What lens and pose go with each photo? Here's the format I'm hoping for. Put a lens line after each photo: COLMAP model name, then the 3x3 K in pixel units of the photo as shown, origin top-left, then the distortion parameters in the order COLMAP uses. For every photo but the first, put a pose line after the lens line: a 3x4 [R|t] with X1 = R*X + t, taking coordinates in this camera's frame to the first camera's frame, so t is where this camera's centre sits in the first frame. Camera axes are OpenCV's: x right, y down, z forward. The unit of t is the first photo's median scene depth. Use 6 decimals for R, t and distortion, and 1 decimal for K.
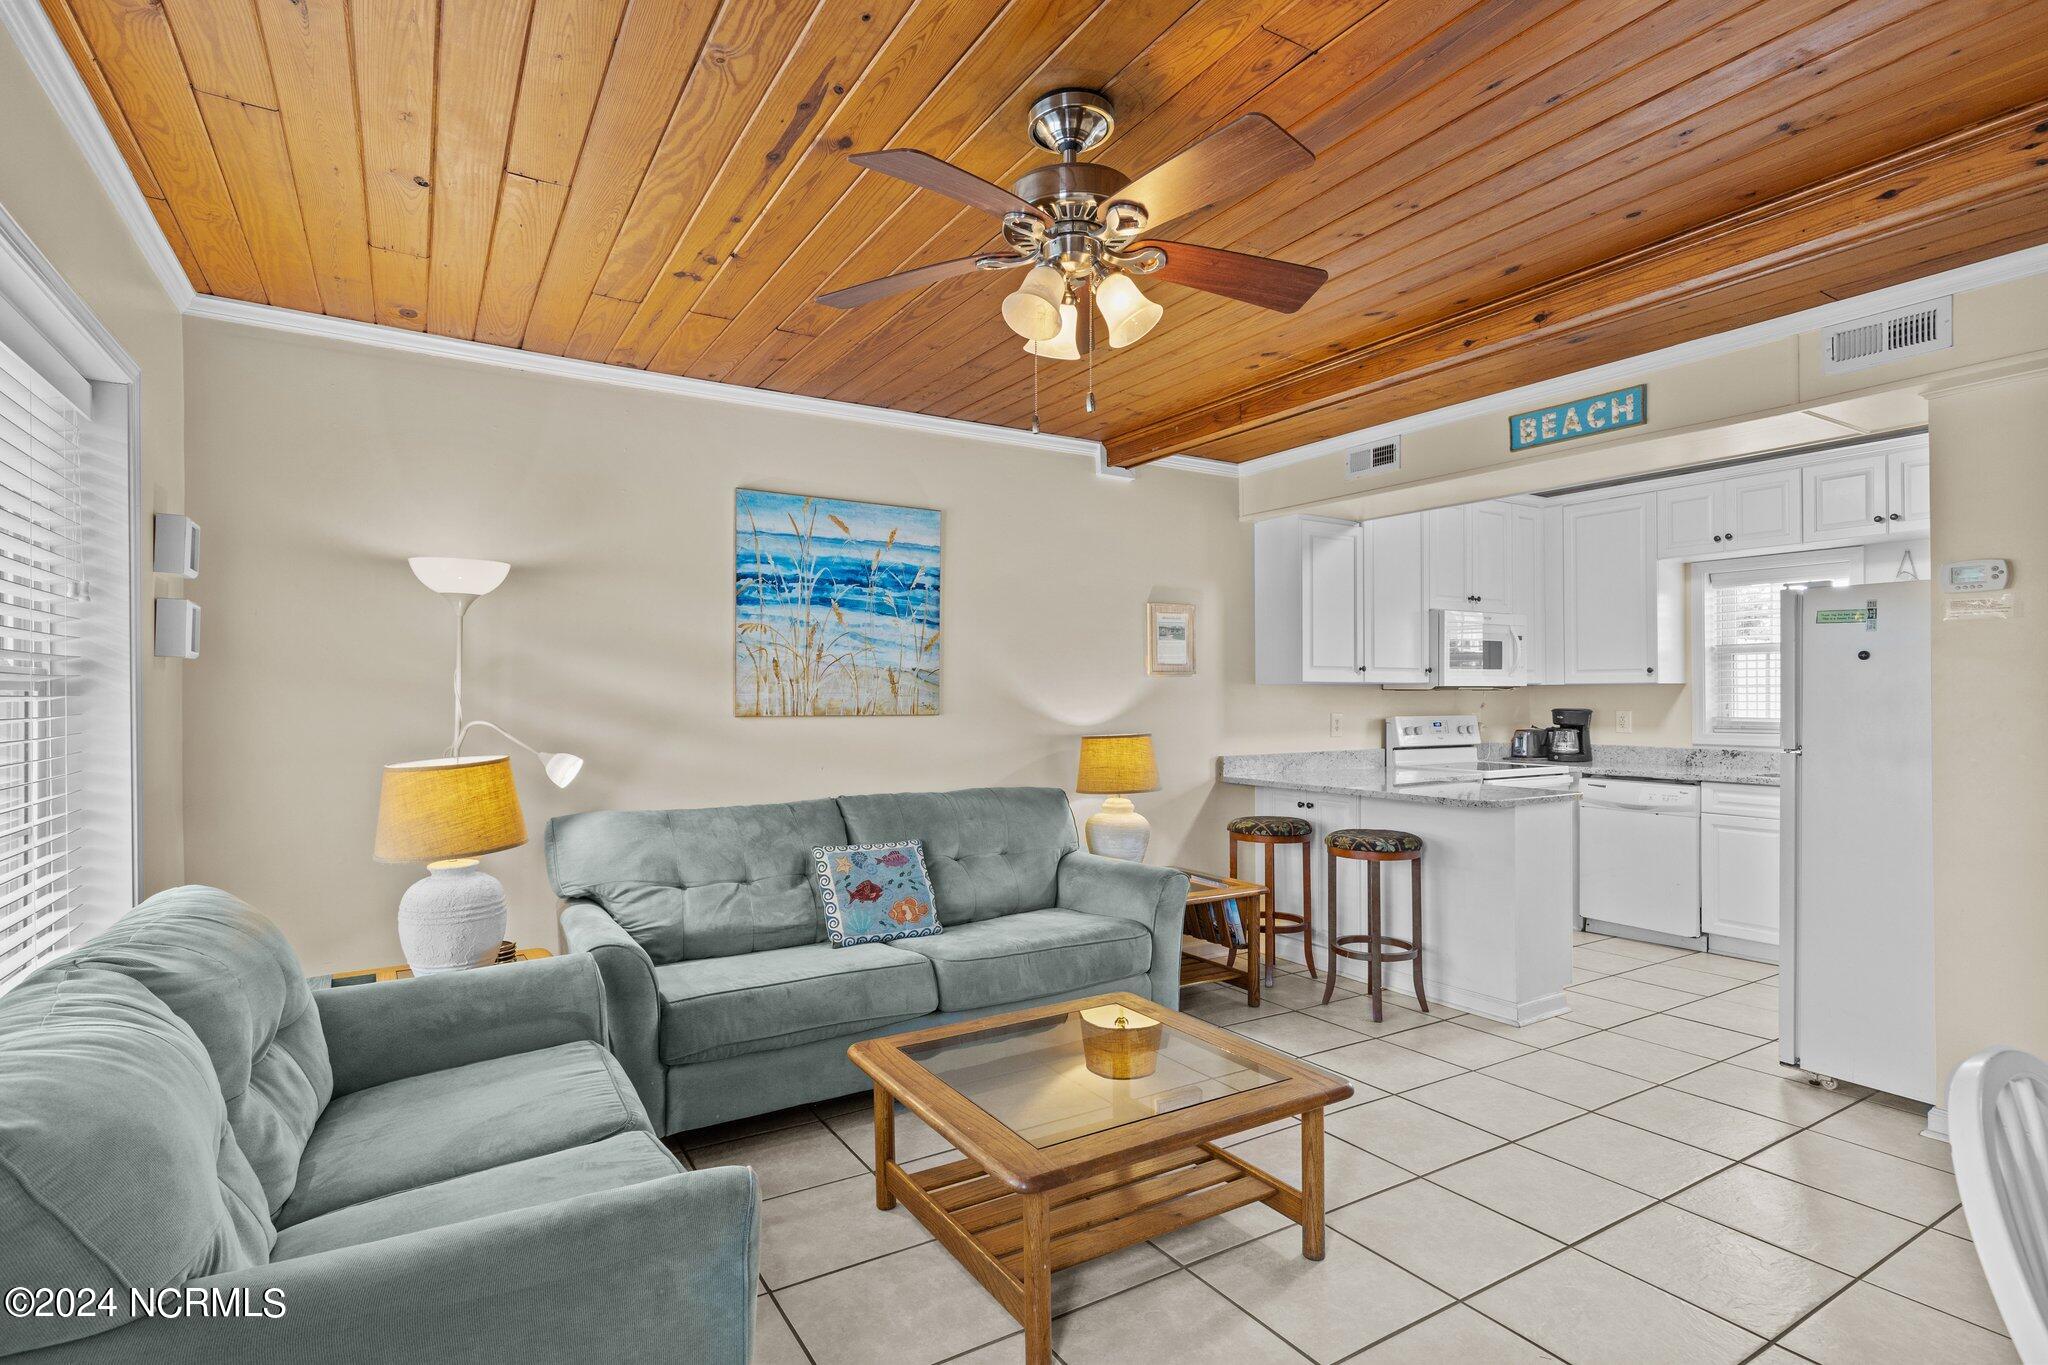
lens RADIAL K [[1002.6, 0, 1031.3], [0, 1002.6, 692.8], [0, 0, 1]] dist [-0.001331, 0.000299]
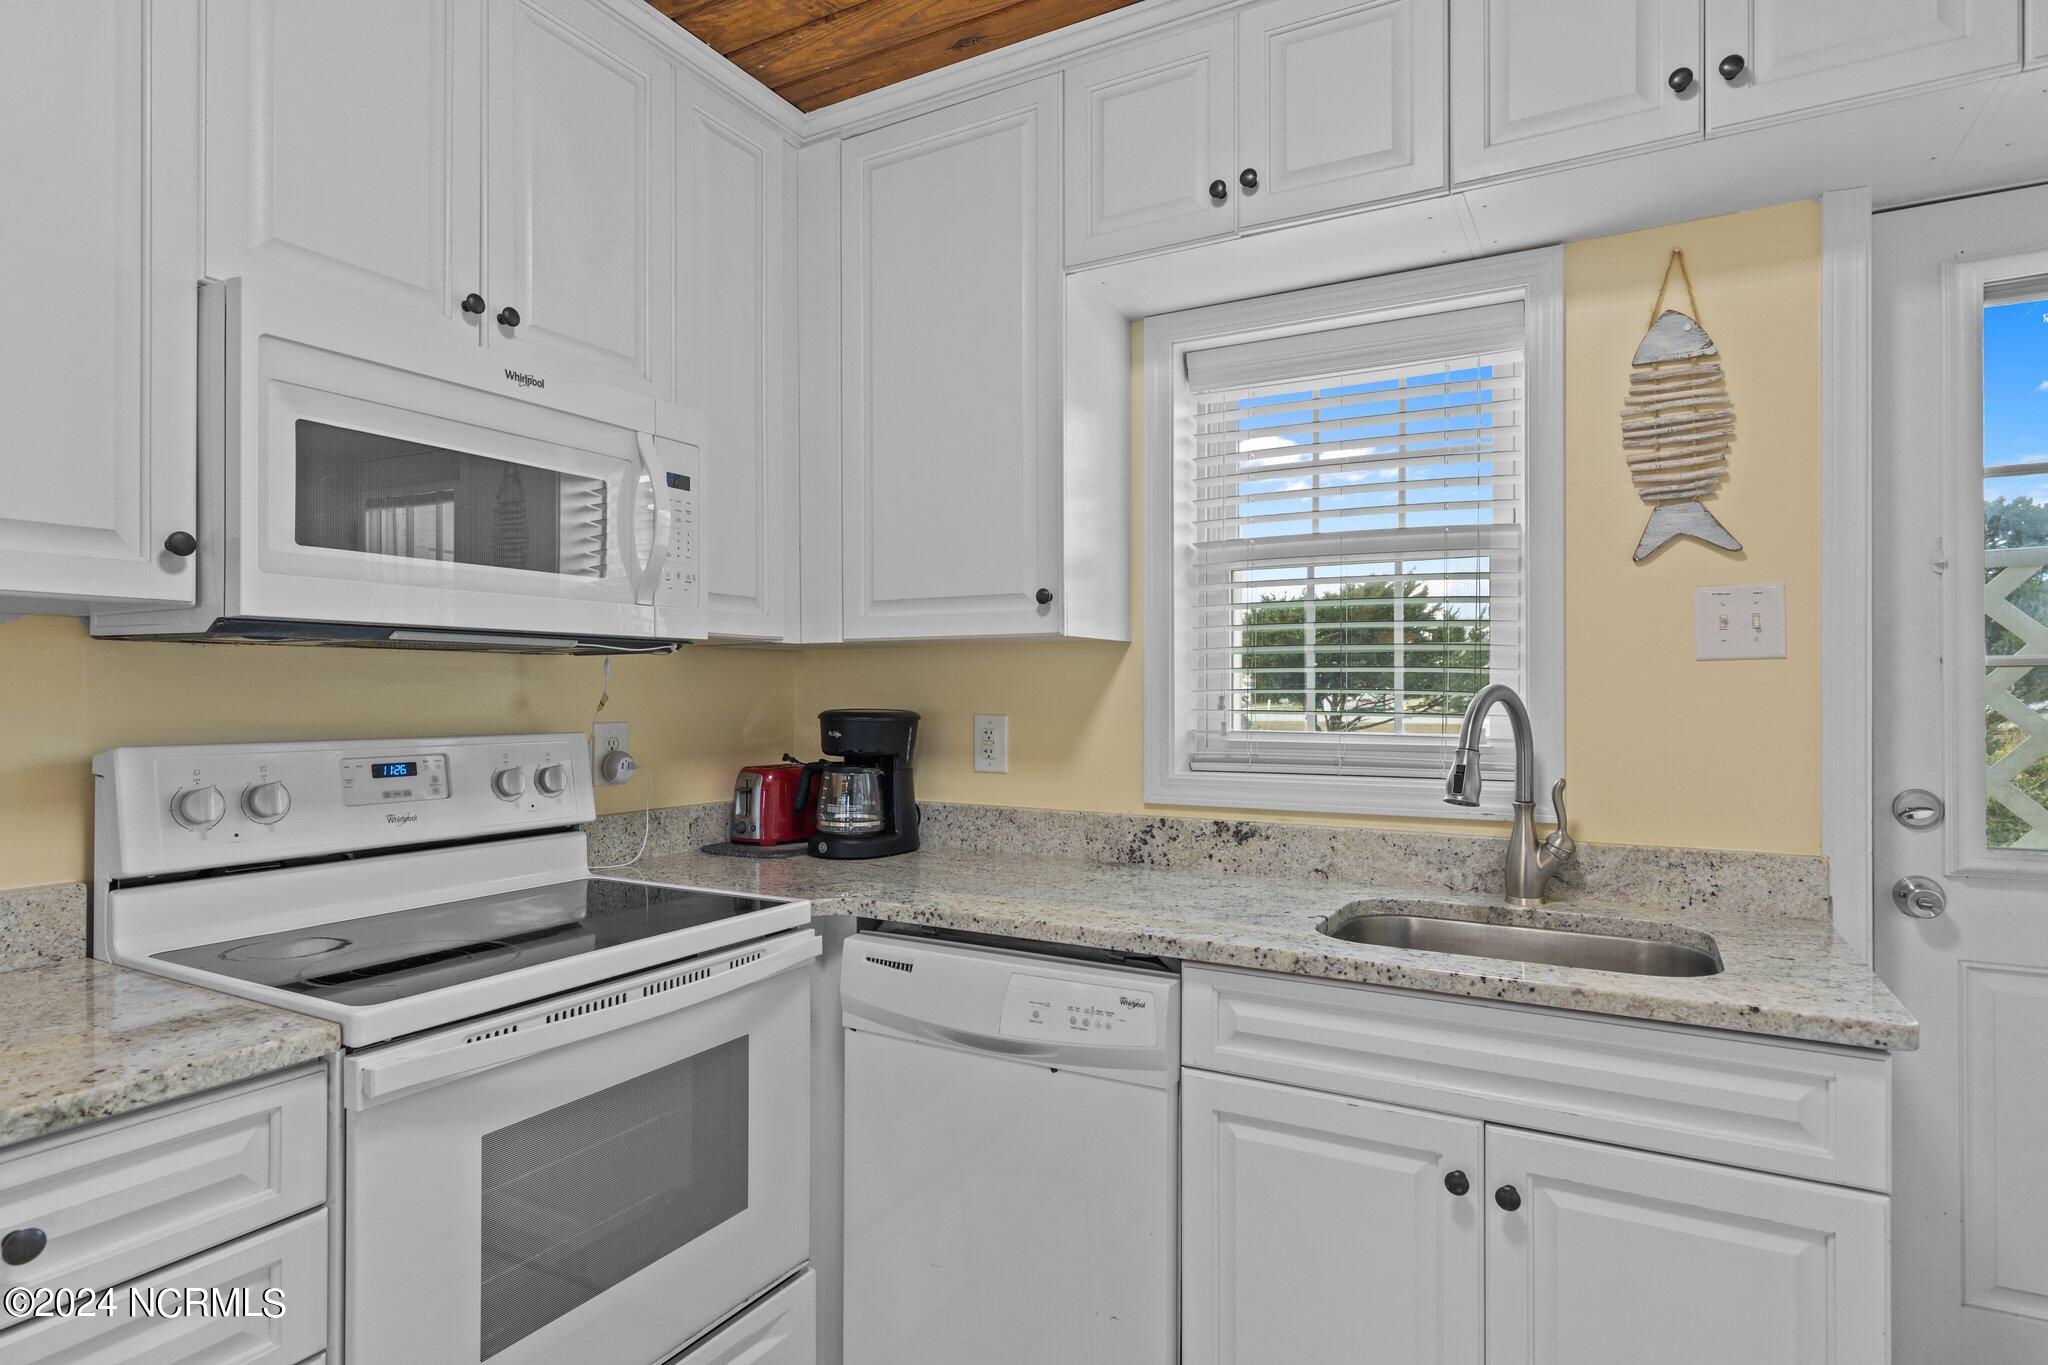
lens RADIAL K [[1126.2, 0, 1020.9], [0, 1126.2, 685.4], [0, 0, 1]] dist [0.009720, -0.003478]
pose [[0.878043, 0.004508, 0.478560, 0.415487], [-0.003276, 0.999989, -0.003408, 0.008359], [-0.478570, 0.001425, 0.878048, 0.649154]]
